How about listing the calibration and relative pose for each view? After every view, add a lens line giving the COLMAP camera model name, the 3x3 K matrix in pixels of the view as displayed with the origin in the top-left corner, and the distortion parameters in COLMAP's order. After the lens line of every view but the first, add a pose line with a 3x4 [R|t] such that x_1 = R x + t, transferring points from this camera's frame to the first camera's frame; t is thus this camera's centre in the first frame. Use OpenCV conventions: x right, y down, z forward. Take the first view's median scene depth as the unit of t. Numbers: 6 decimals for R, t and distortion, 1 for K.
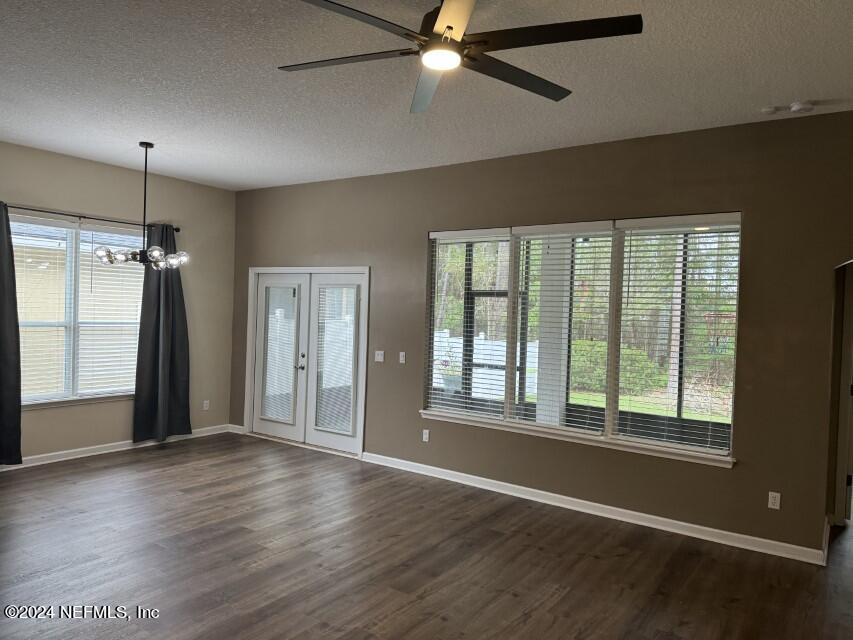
lens RADIAL K [[599.5, 0, 430.7], [0, 599.5, 322.0], [0, 0, 1]] dist [0.051382, -0.062357]
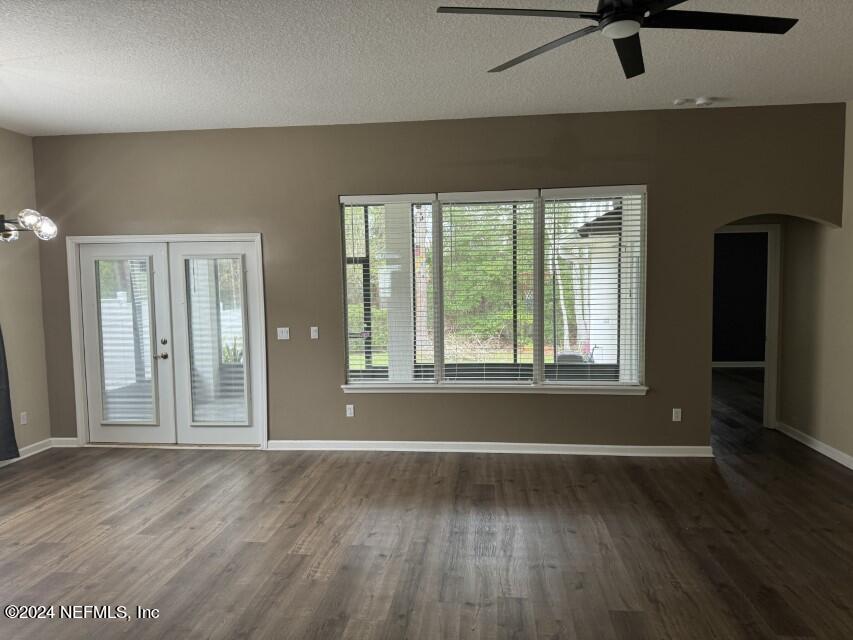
lens RADIAL K [[599.5, 0, 430.7], [0, 599.5, 324.7], [0, 0, 1]] dist [0.051382, -0.062357]
pose [[0.875667, -0.083197, 0.475694, -0.340900], [0.054471, 0.995778, 0.073887, -0.011796], [-0.479833, -0.038789, 0.876502, 0.101524]]
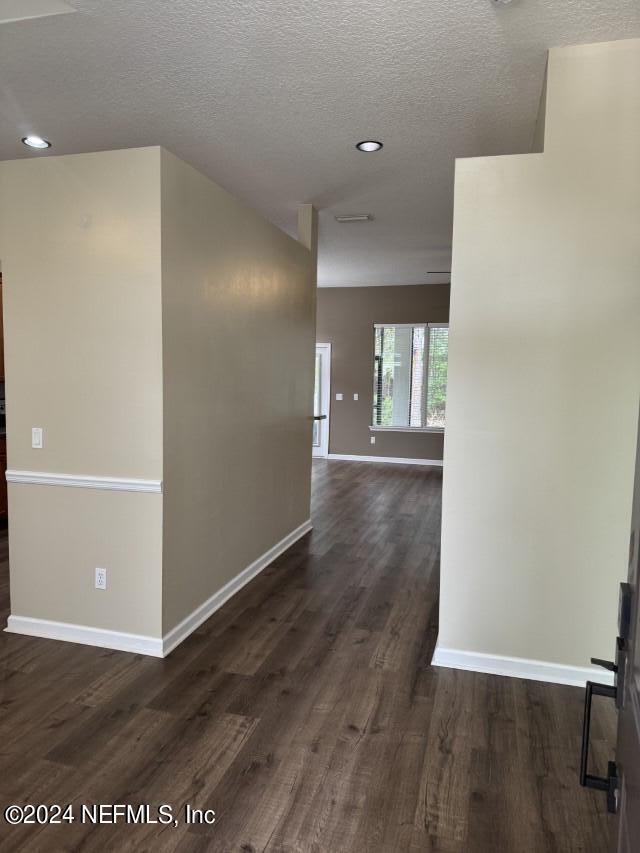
lens RADIAL K [[599.5, 0, 314.5], [0, 599.5, 427.3], [0, 0, 1]] dist [0.051382, -0.062357]
pose [[0.951449, -0.046931, 0.304206, -0.709899], [0.024705, 0.996763, 0.076507, 0.012224], [-0.306812, -0.065277, 0.949529, -0.624722]]
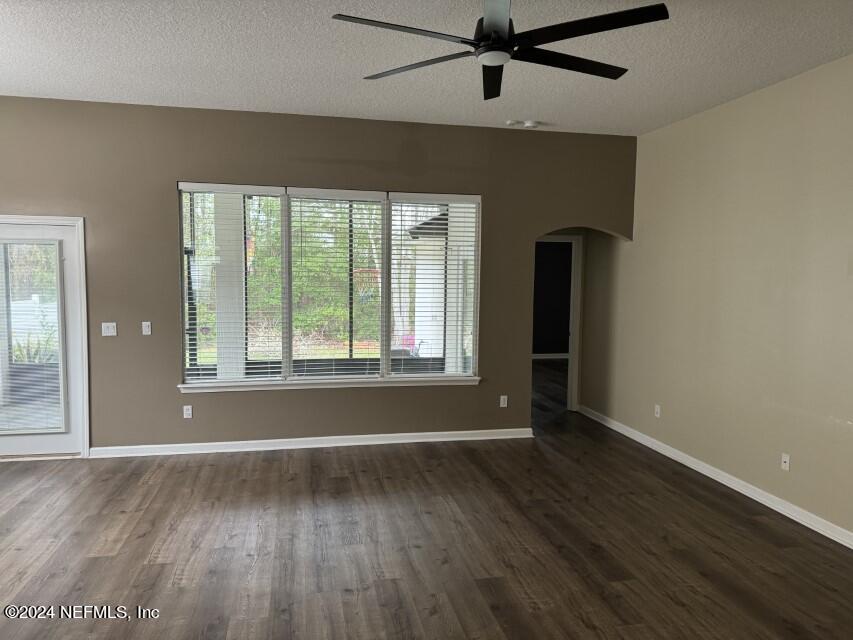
lens RADIAL K [[599.5, 0, 422.0], [0, 599.5, 322.3], [0, 0, 1]] dist [0.051382, -0.062357]
pose [[0.694308, -0.081714, 0.715024, -0.403360], [0.024953, 0.995669, 0.089557, -0.017074], [-0.719245, -0.044339, 0.693340, 0.120638]]
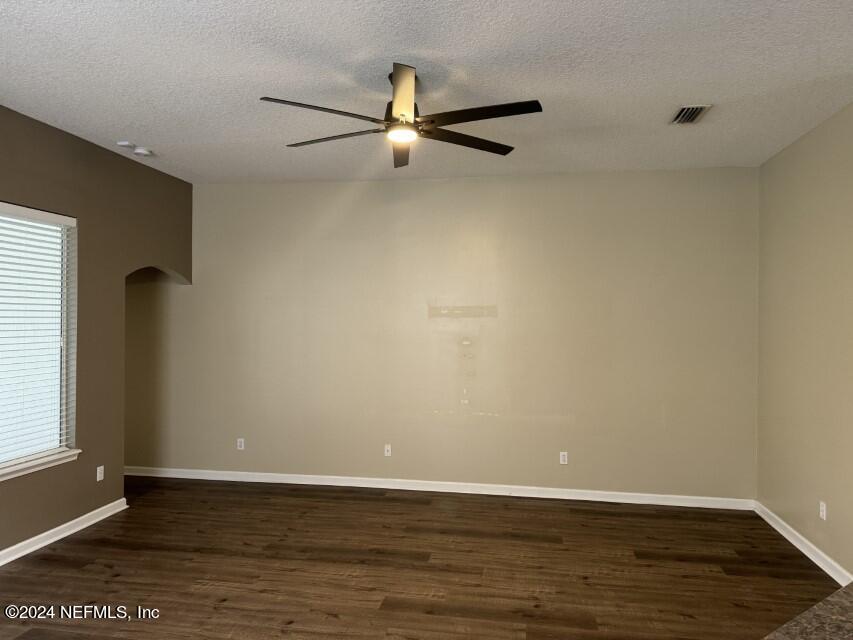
lens RADIAL K [[599.5, 0, 424.7], [0, 599.5, 319.8], [0, 0, 1]] dist [0.051382, -0.062357]
pose [[-0.407001, -0.034617, 0.912771, -0.530992], [0.000065, 0.999281, 0.037927, -0.032197], [-0.913428, 0.015495, -0.406706, 0.645576]]
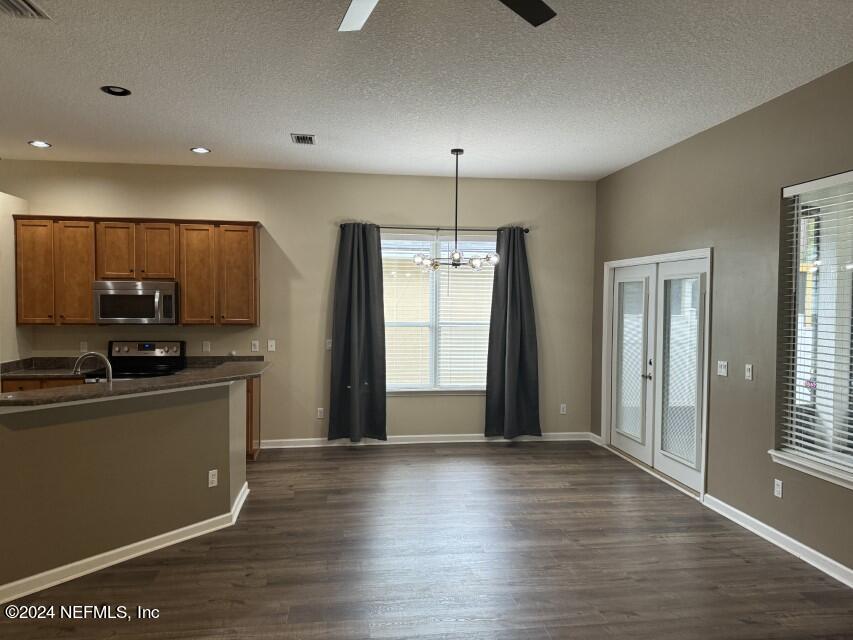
lens RADIAL K [[599.5, 0, 418.1], [0, 599.5, 326.1], [0, 0, 1]] dist [0.051382, -0.062357]
pose [[0.665541, 0.002989, -0.746355, 0.233540], [-0.001124, 0.999995, 0.003002, 0.003672], [0.746360, -0.001160, 0.665541, 0.237280]]
